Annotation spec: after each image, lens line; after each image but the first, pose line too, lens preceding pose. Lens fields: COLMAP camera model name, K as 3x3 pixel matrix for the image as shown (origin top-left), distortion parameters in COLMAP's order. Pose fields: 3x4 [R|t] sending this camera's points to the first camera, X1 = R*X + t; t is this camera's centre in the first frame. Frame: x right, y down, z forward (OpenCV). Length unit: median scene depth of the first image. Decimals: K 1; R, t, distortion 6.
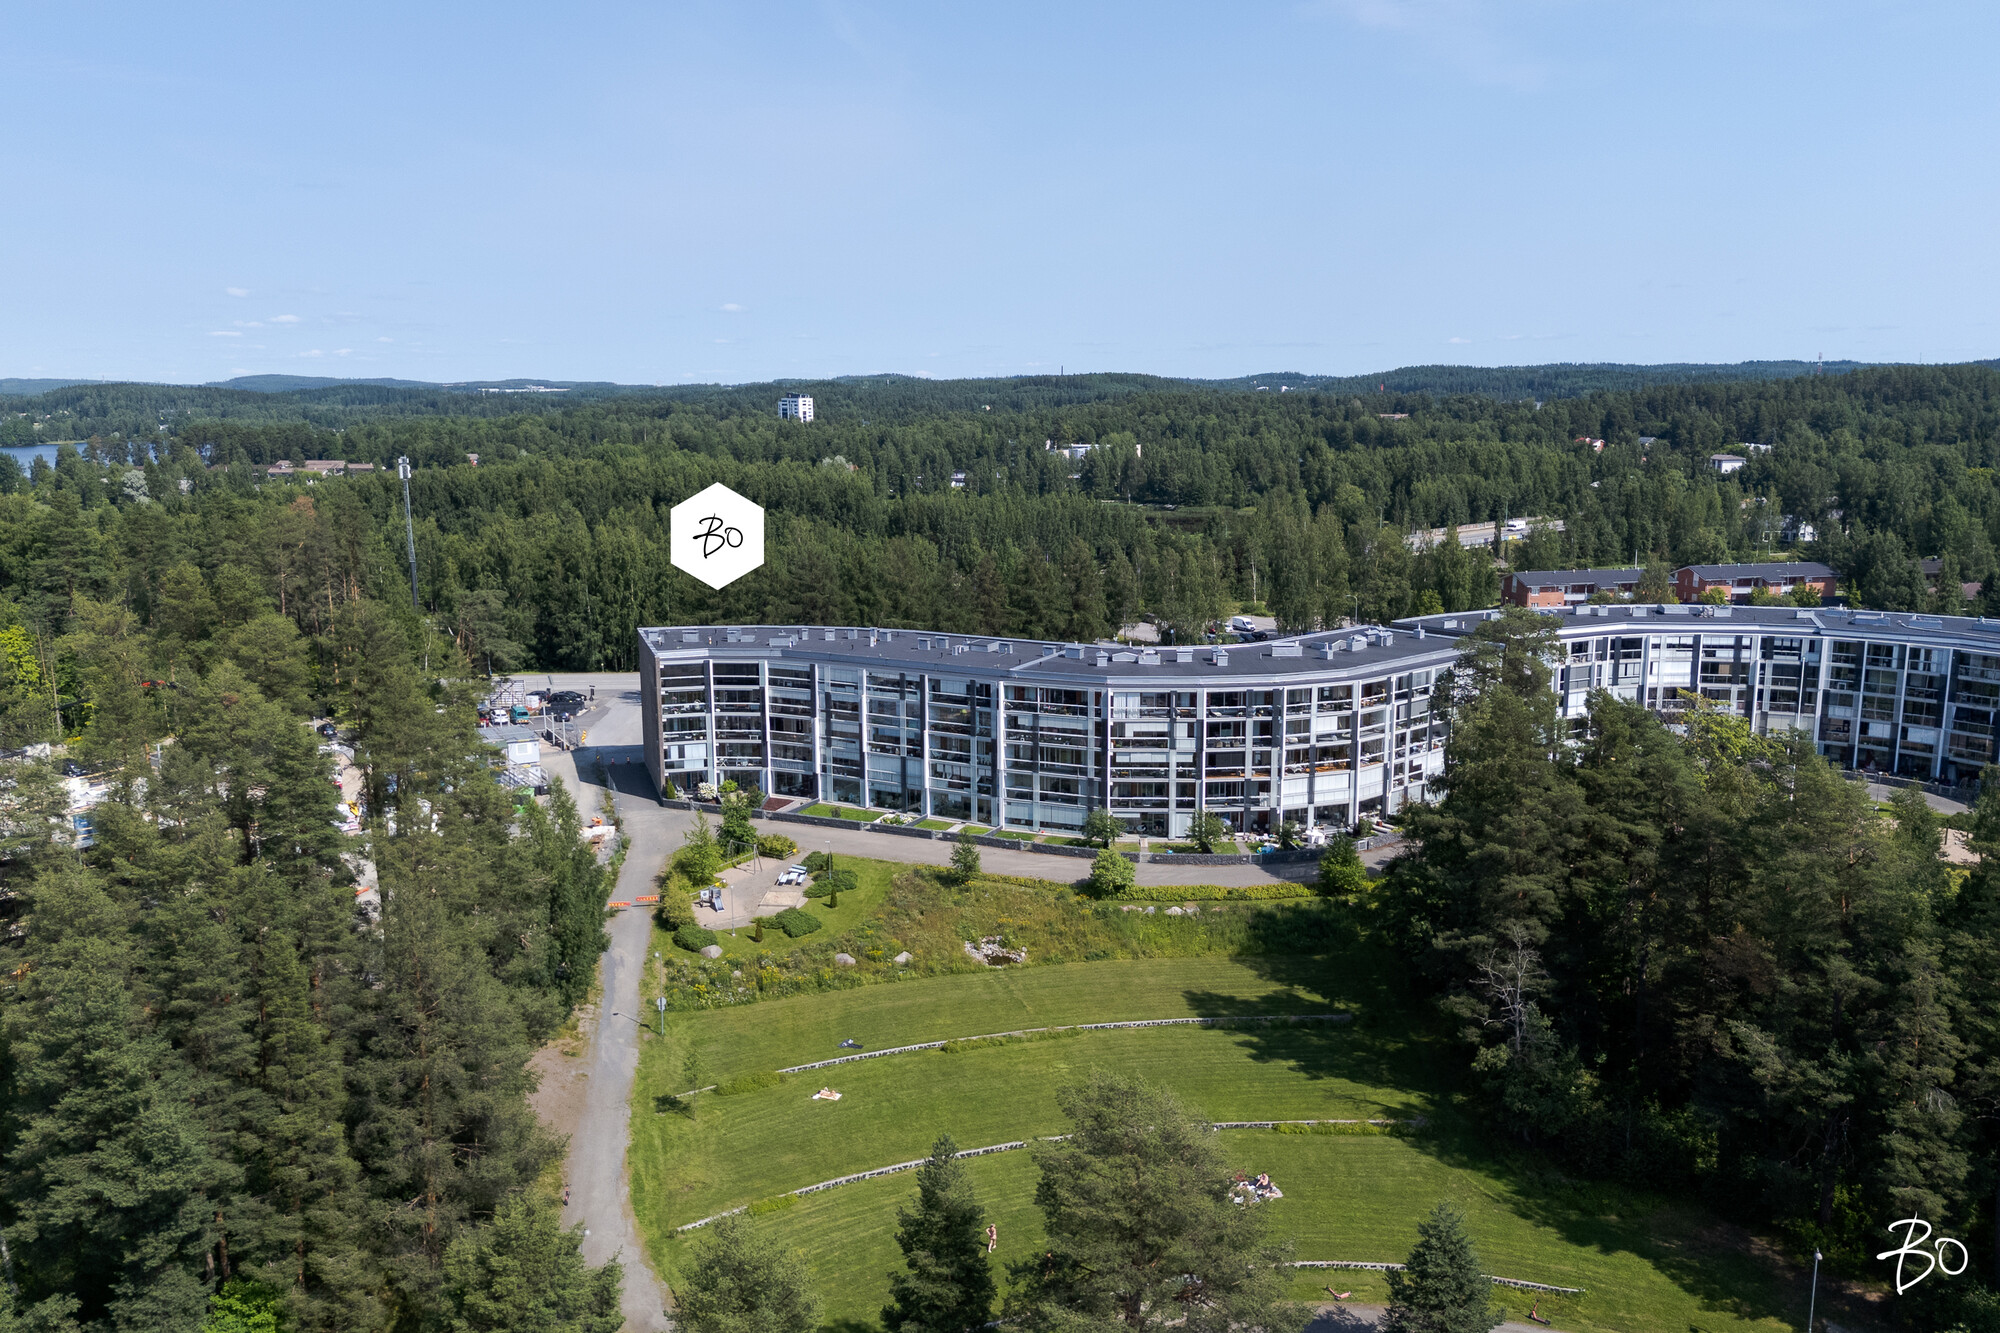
lens RADIAL K [[1481.9, 0, 1032.4], [0, 1481.9, 667.5], [0, 0, 1]] dist [0.065170, -0.057445]
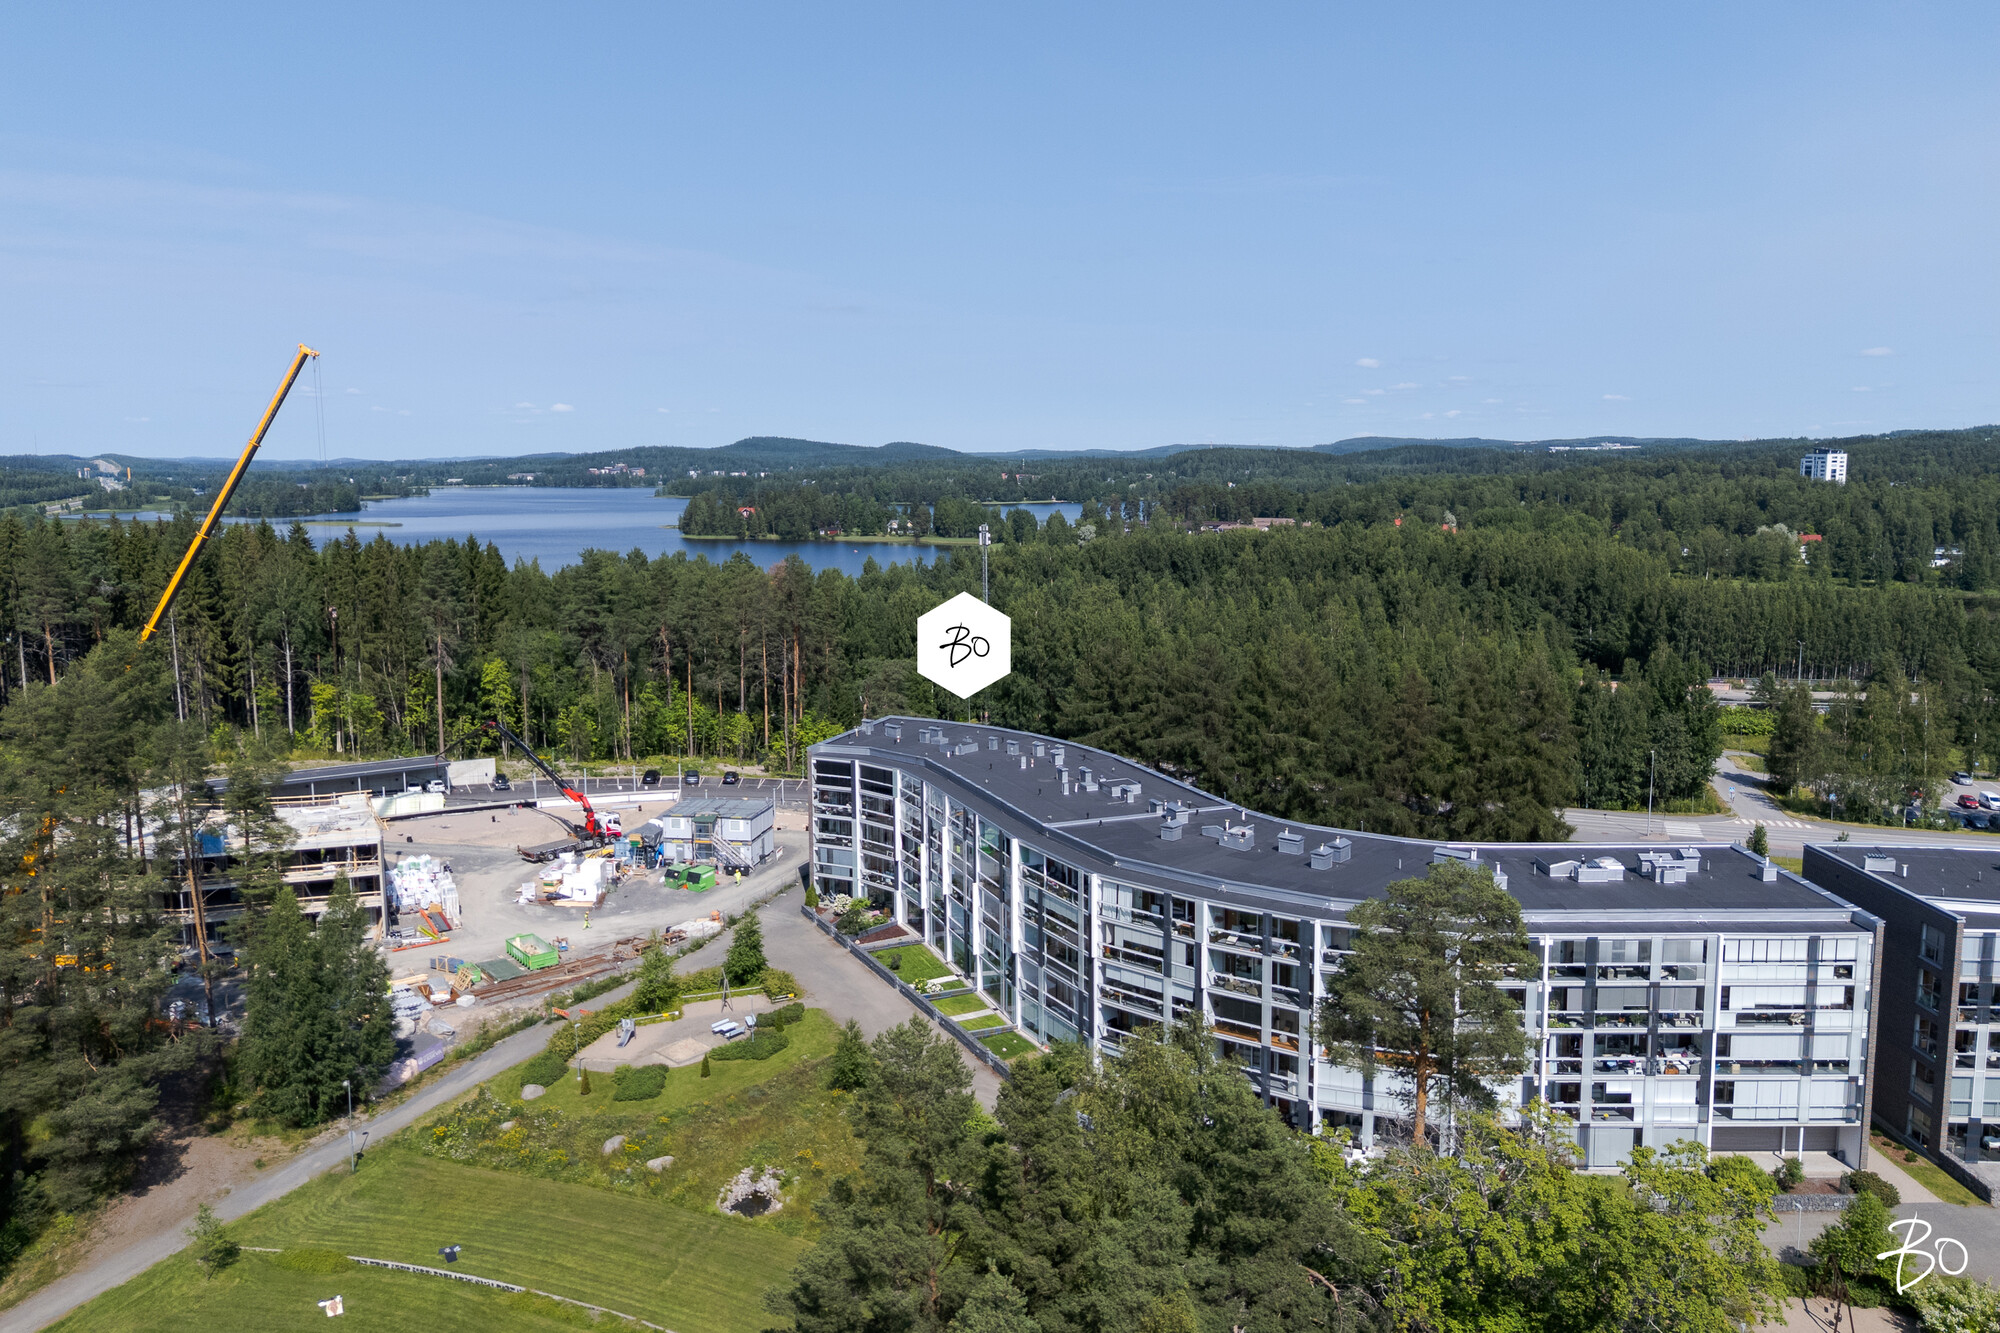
lens RADIAL K [[1481.9, 0, 1008.1], [0, 1481.9, 672.1], [0, 0, 1]] dist [0.065170, -0.057445]
pose [[0.765210, 0.091757, -0.637208, 0.399884], [-0.113771, 0.993486, 0.006434, -0.070945], [0.633648, 0.067573, 0.770665, 0.341045]]
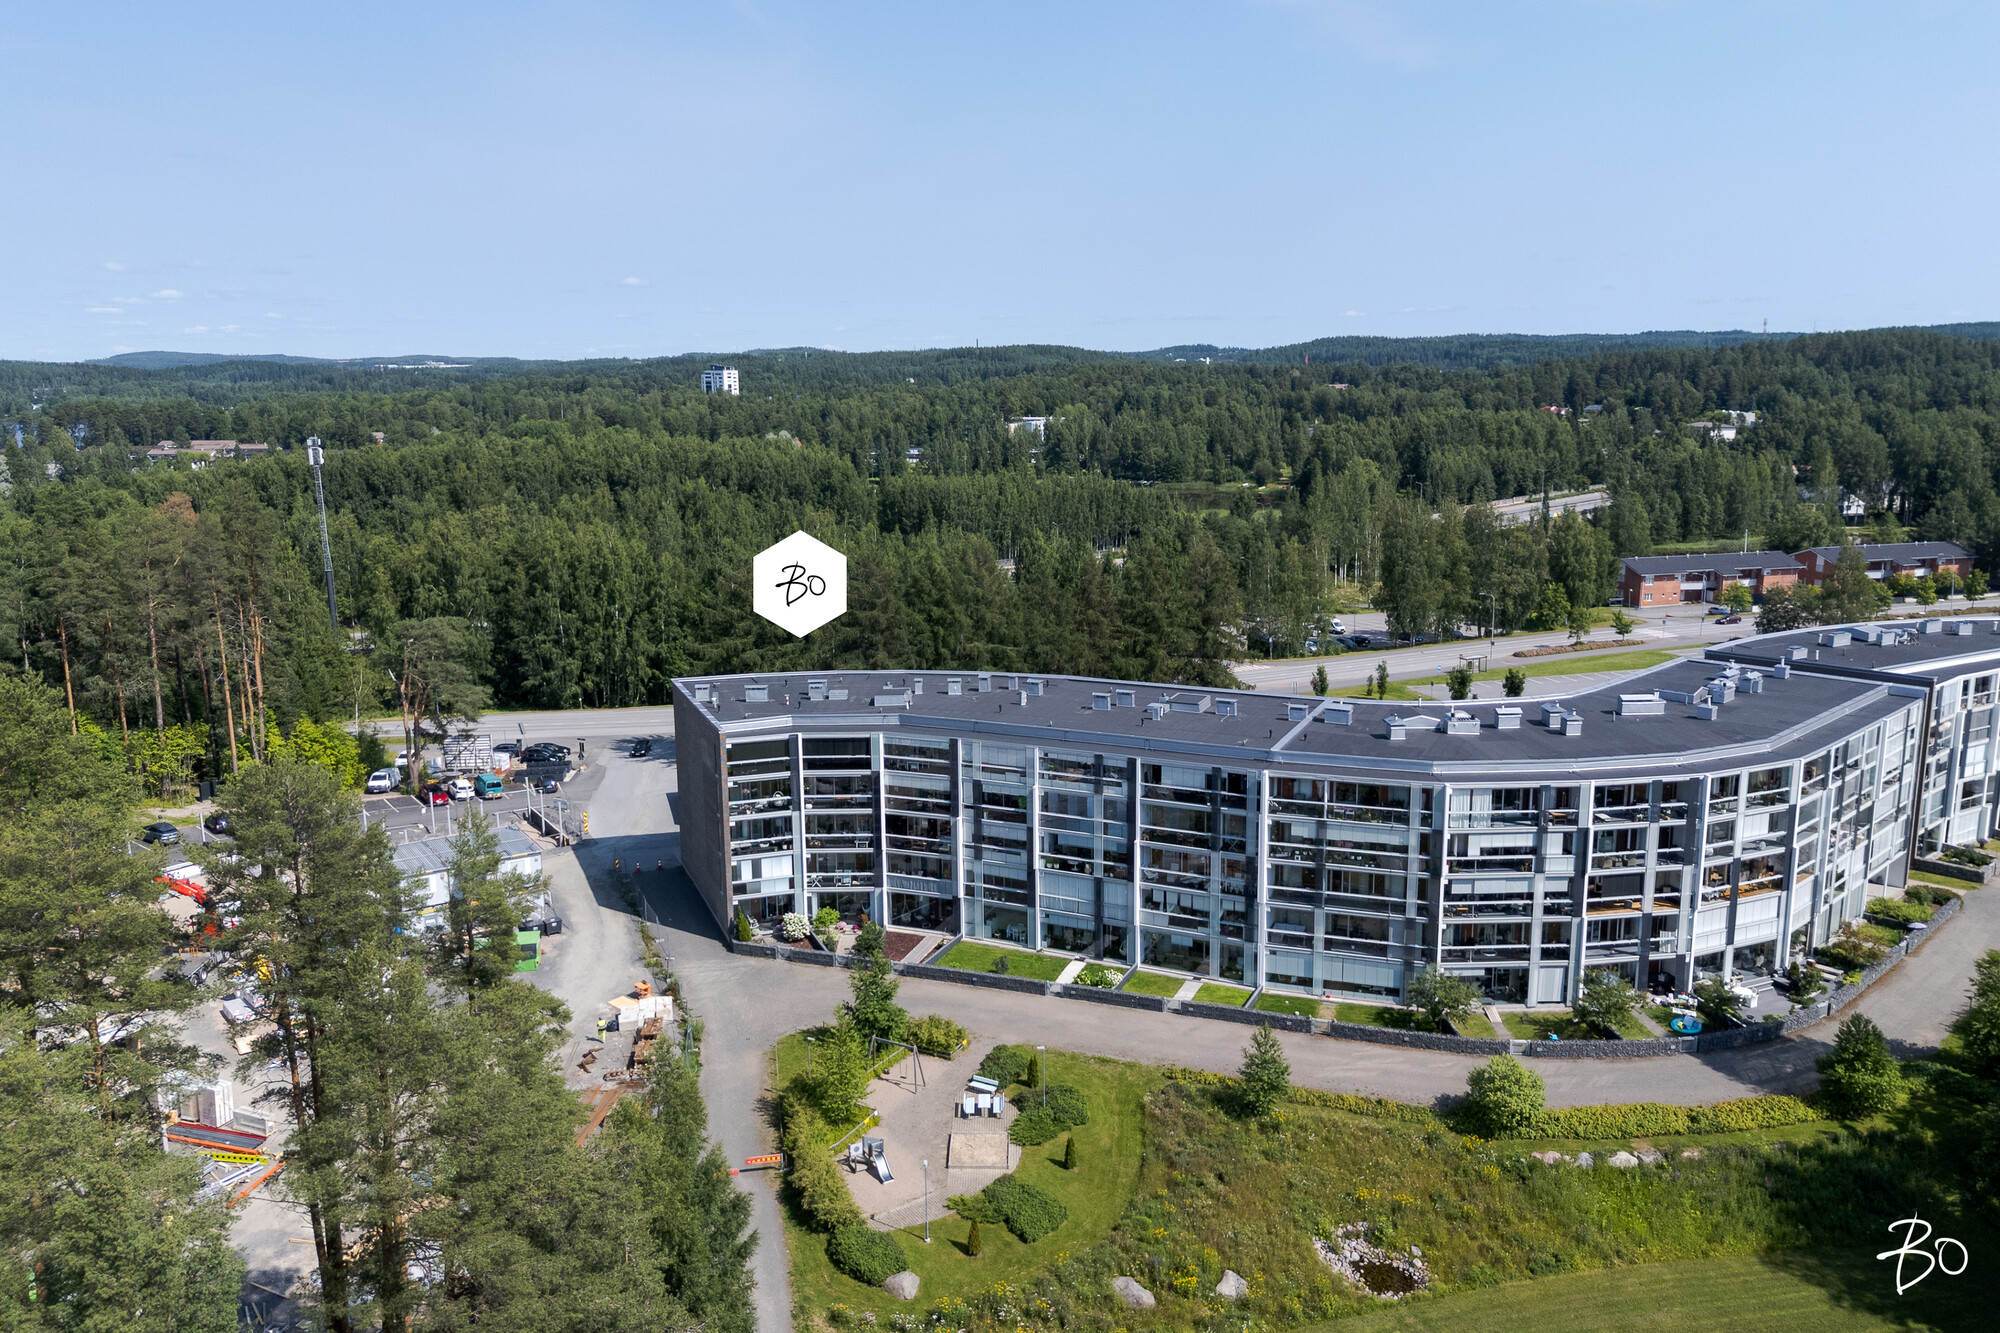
lens RADIAL K [[1481.9, 0, 1035.1], [0, 1481.9, 668.8], [0, 0, 1]] dist [0.065170, -0.057445]
pose [[0.998297, -0.017474, 0.055663, -0.138388], [0.016459, 0.999691, 0.018635, -0.043332], [-0.055971, -0.017688, 0.998276, 0.301139]]
